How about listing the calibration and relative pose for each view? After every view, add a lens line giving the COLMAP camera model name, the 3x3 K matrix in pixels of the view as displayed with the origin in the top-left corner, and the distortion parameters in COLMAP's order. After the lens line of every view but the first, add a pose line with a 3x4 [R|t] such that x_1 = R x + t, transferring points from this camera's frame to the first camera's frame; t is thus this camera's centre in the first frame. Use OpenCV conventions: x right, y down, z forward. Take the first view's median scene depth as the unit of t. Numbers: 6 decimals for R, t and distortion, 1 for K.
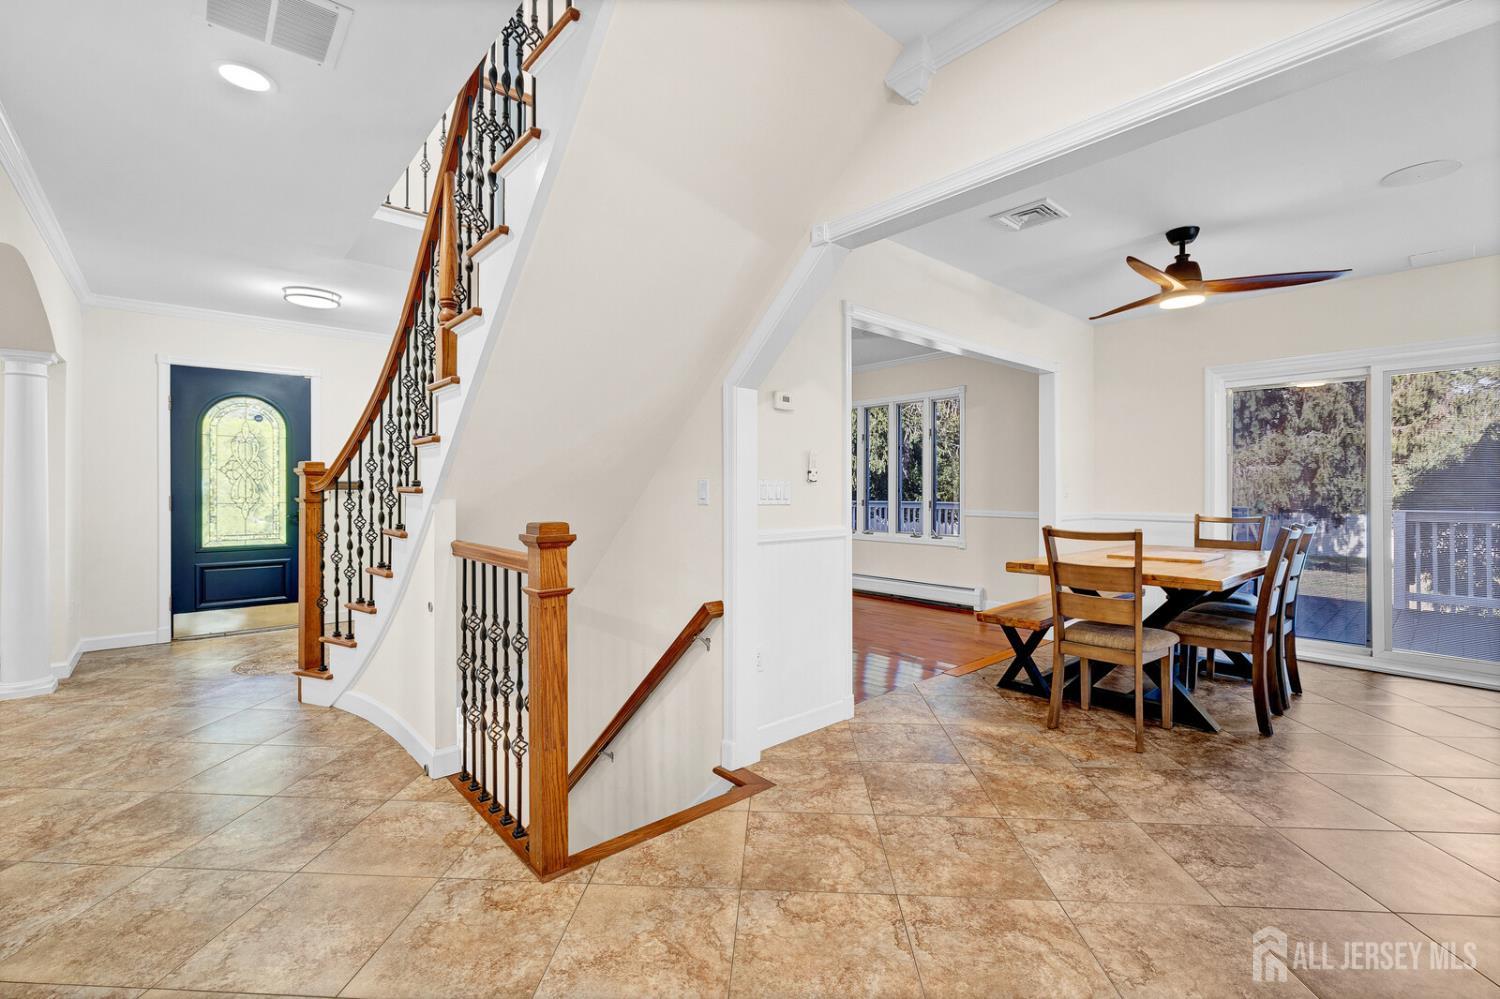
lens RADIAL K [[650.6, 0, 755.3], [0, 650.6, 493.6], [0, 0, 1]] dist [-0.000993, 0.000364]
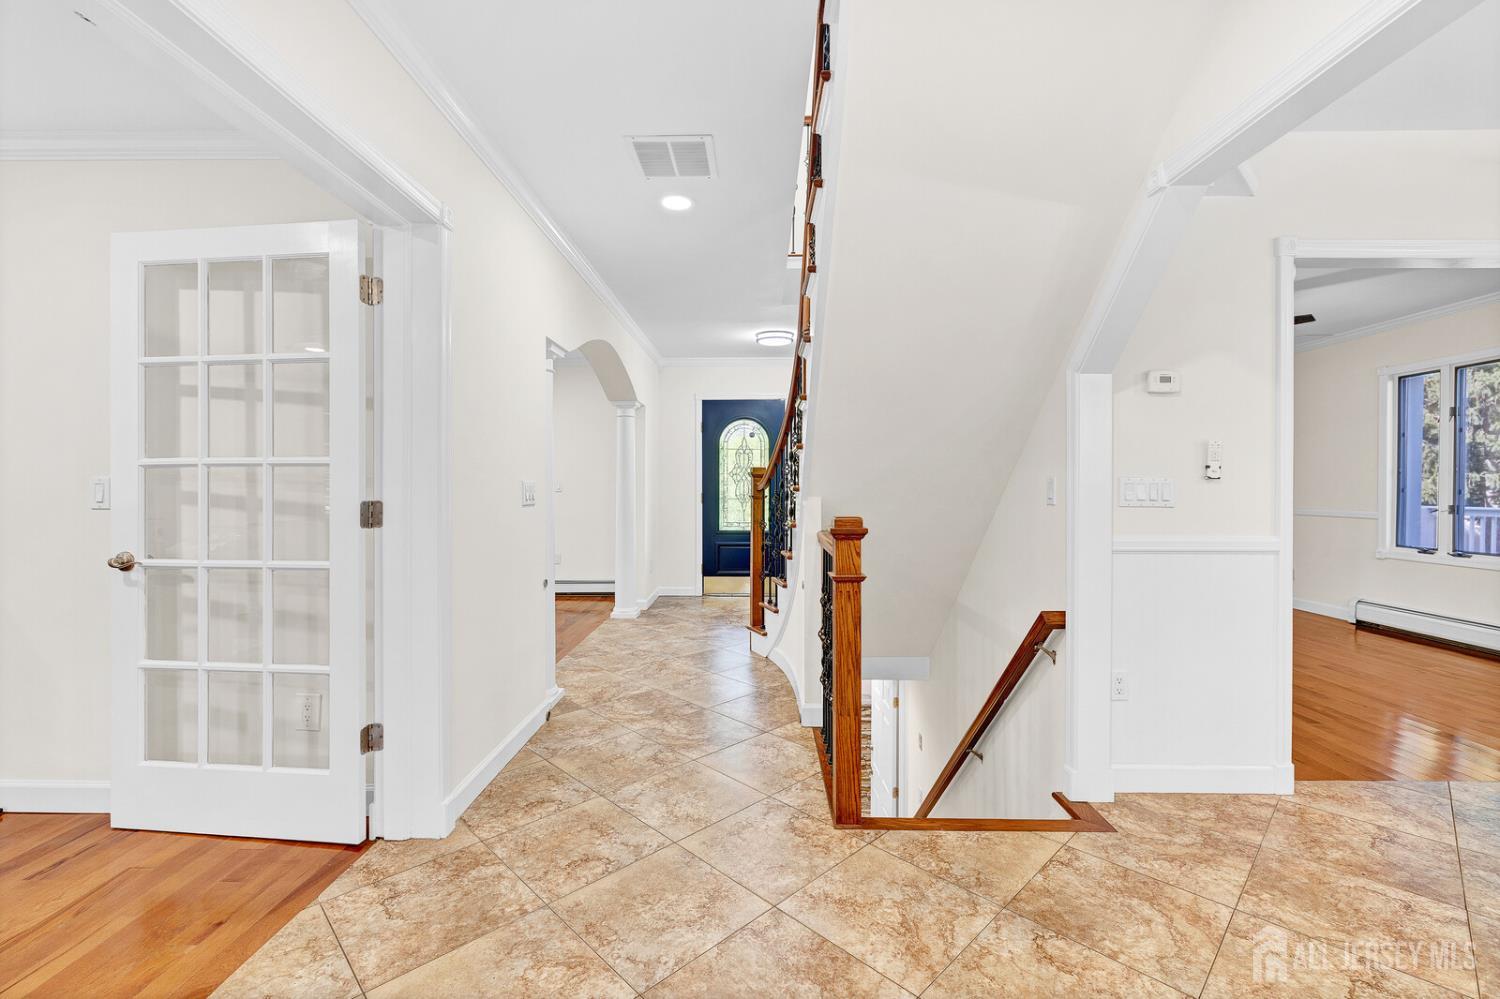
lens RADIAL K [[652.8, 0, 739.9], [0, 652.8, 498.0], [0, 0, 1]] dist [-0.000331, 0.000238]
pose [[0.731107, 0.011171, -0.682172, 0.249446], [-0.006652, 0.999935, 0.009245, 0.001622], [0.682231, -0.002222, 0.731134, 0.028692]]
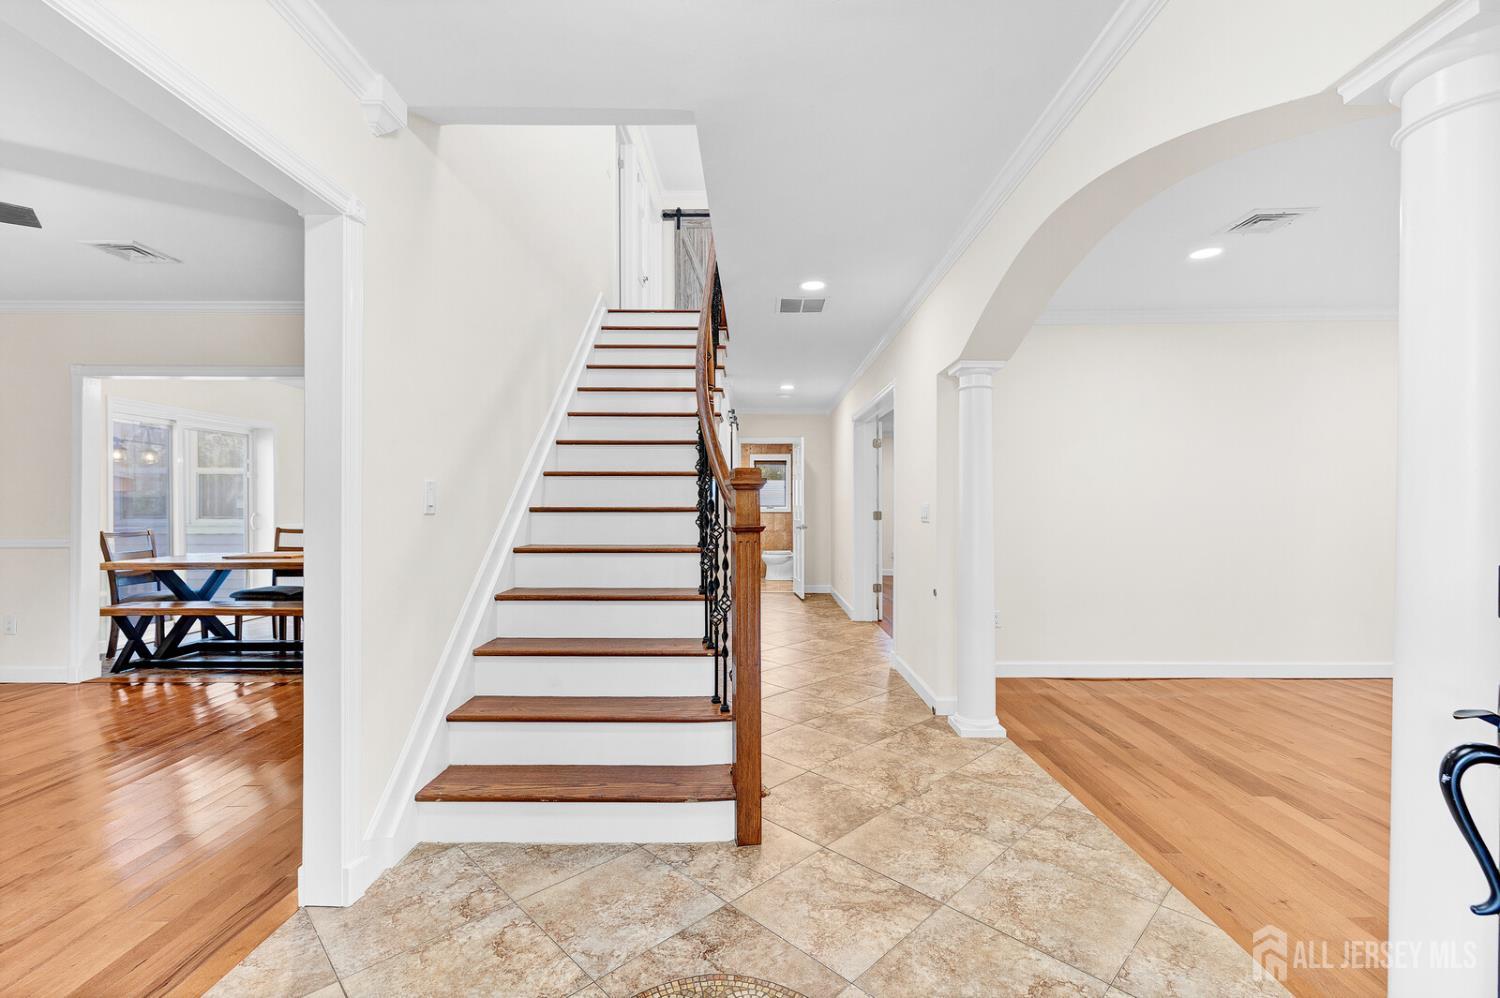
lens RADIAL K [[650.6, 0, 755.3], [0, 650.6, 493.1], [0, 0, 1]] dist [-0.000993, 0.000364]
pose [[-0.749533, 0.011847, 0.661861, -1.549262], [0.003490, 0.999897, -0.013944, -0.019646], [-0.661958, -0.008142, -0.749497, 2.045158]]
